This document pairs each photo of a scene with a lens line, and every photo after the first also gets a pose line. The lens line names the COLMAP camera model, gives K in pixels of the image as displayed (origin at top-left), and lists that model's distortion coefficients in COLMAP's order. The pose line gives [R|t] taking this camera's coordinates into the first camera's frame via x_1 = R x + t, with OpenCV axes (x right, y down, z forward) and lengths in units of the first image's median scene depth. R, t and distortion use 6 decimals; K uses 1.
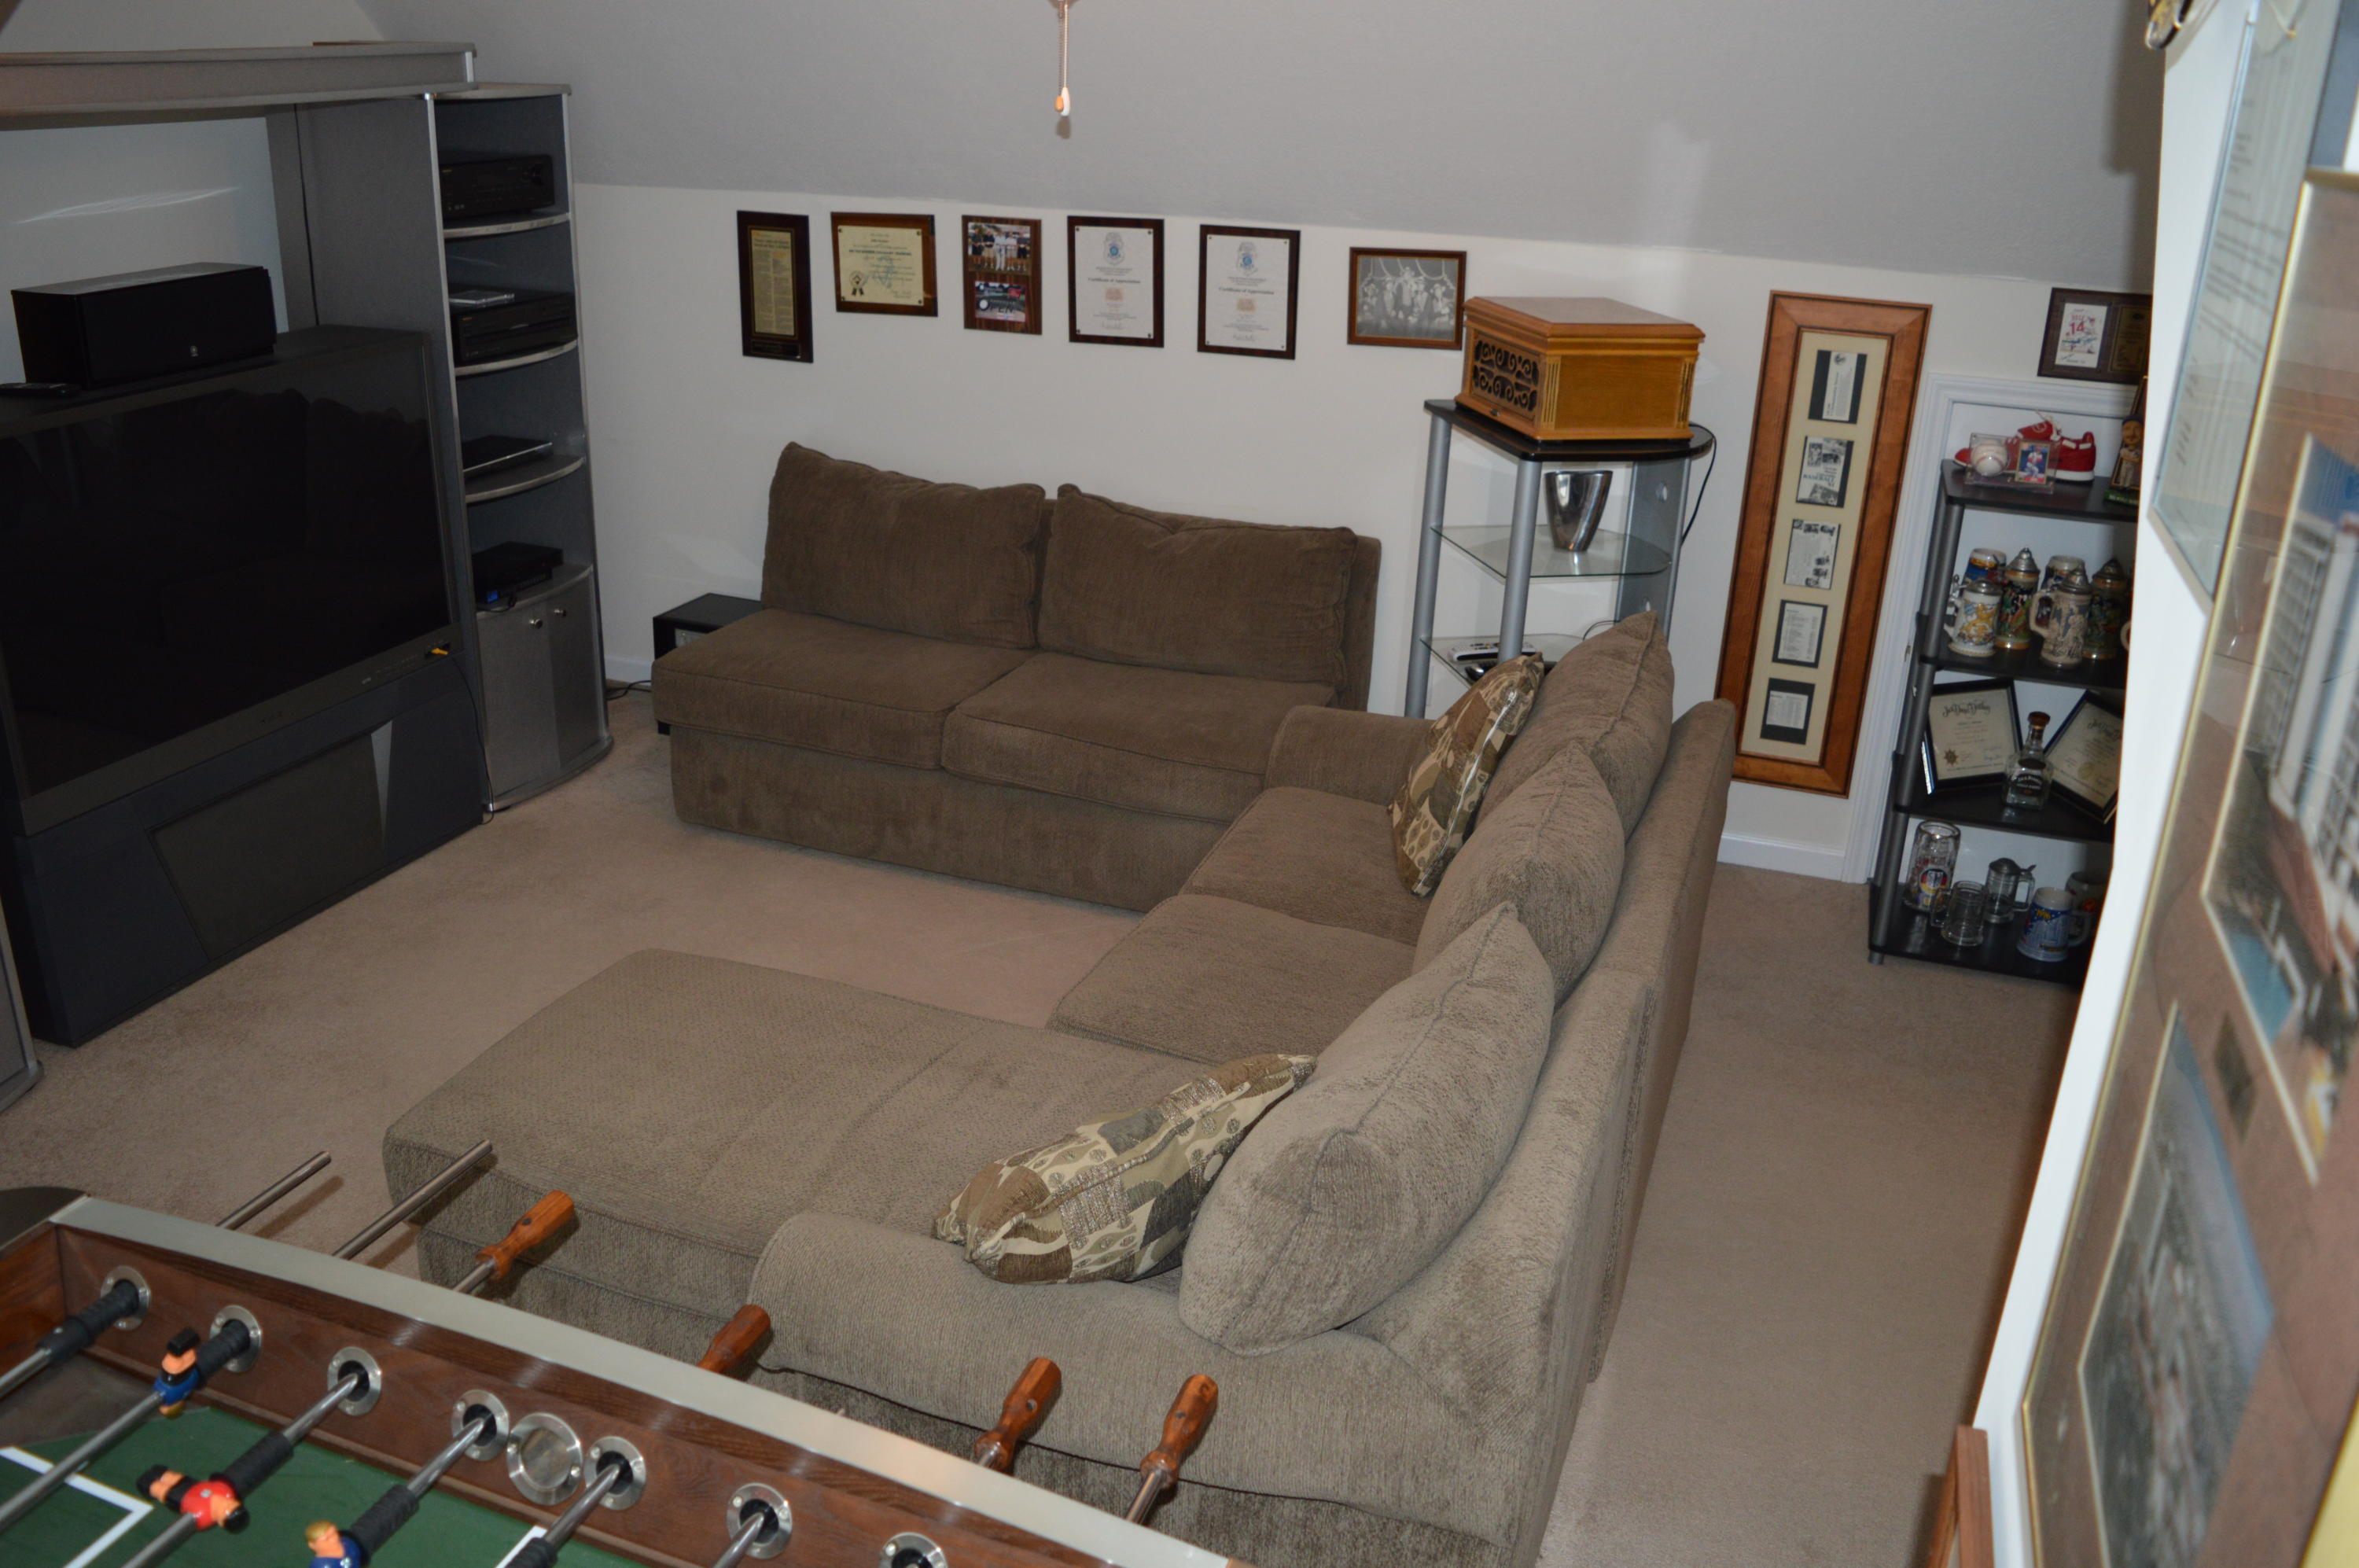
lens RADIAL K [[1877.2, 0, 1174.7], [0, 1877.2, 759.3], [0, 0, 1]] dist [-0.093796, 0.014039]
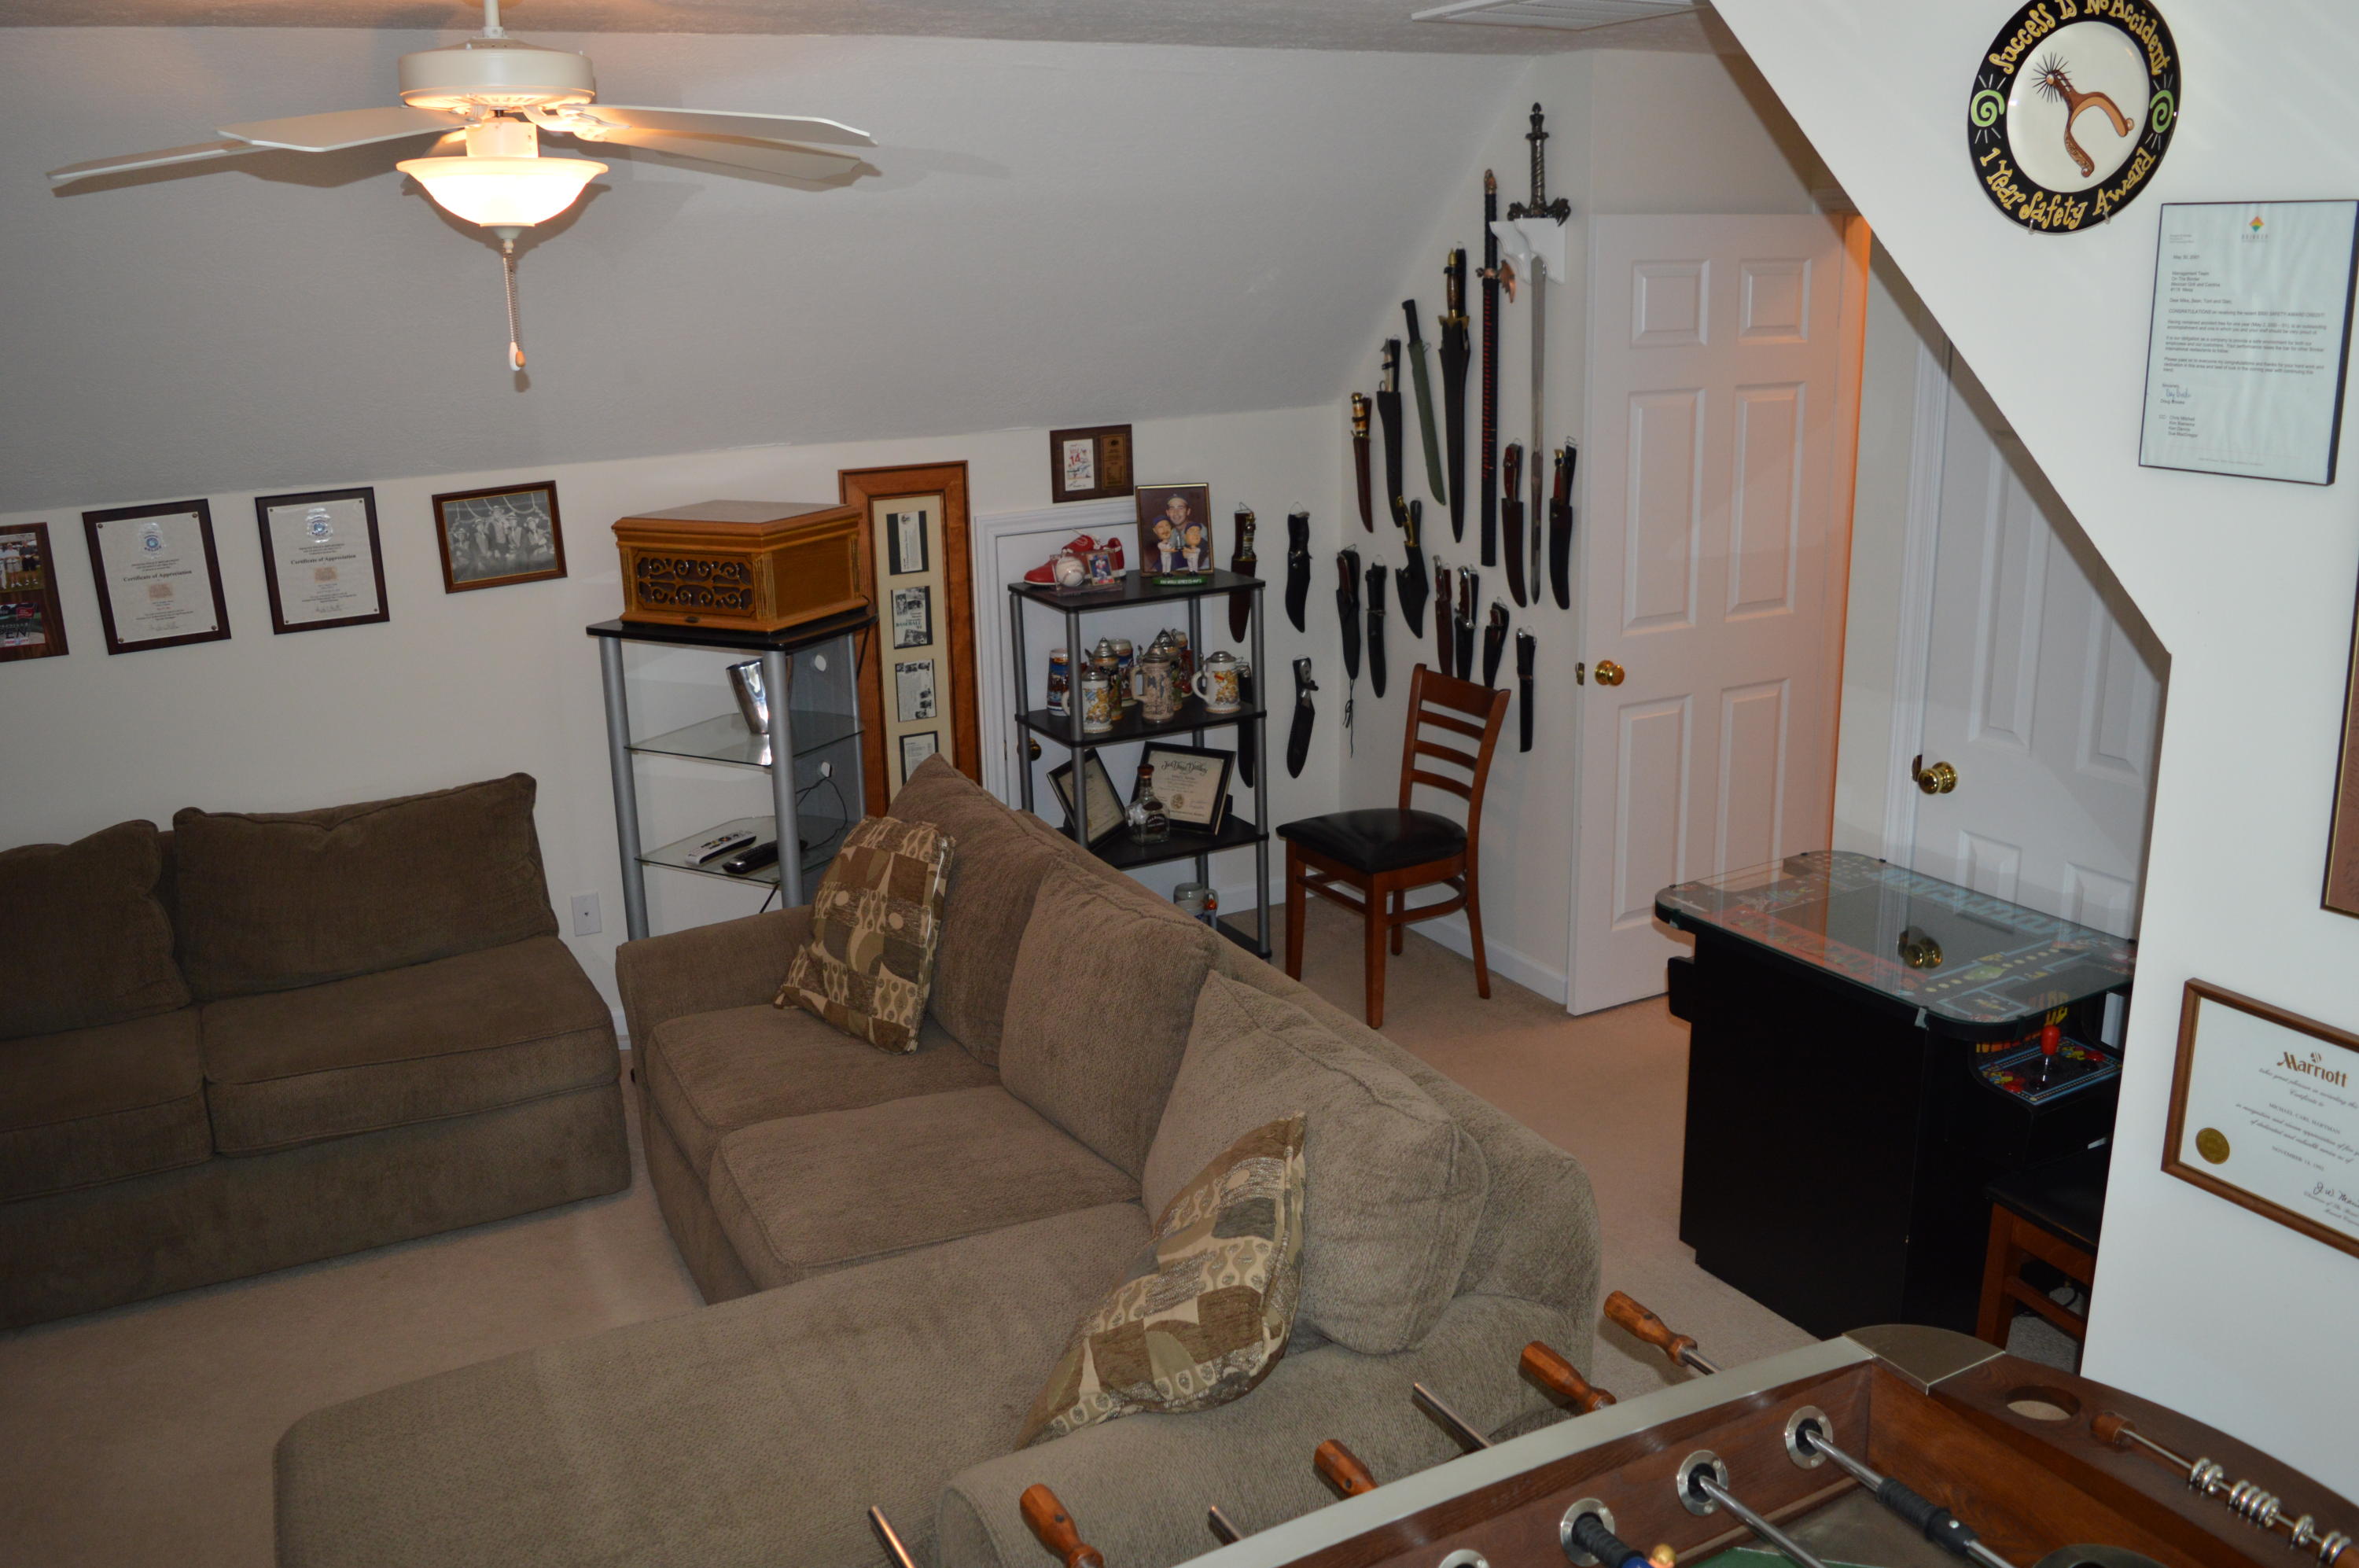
lens RADIAL K [[1877.2, 0, 1174.7], [0, 1877.2, 759.3], [0, 0, 1]] dist [-0.093796, 0.014039]
pose [[0.665112, -0.238344, 0.707685, -0.372558], [0.313189, 0.949351, 0.025388, -0.050366], [-0.677893, 0.204754, 0.706071, 0.094206]]
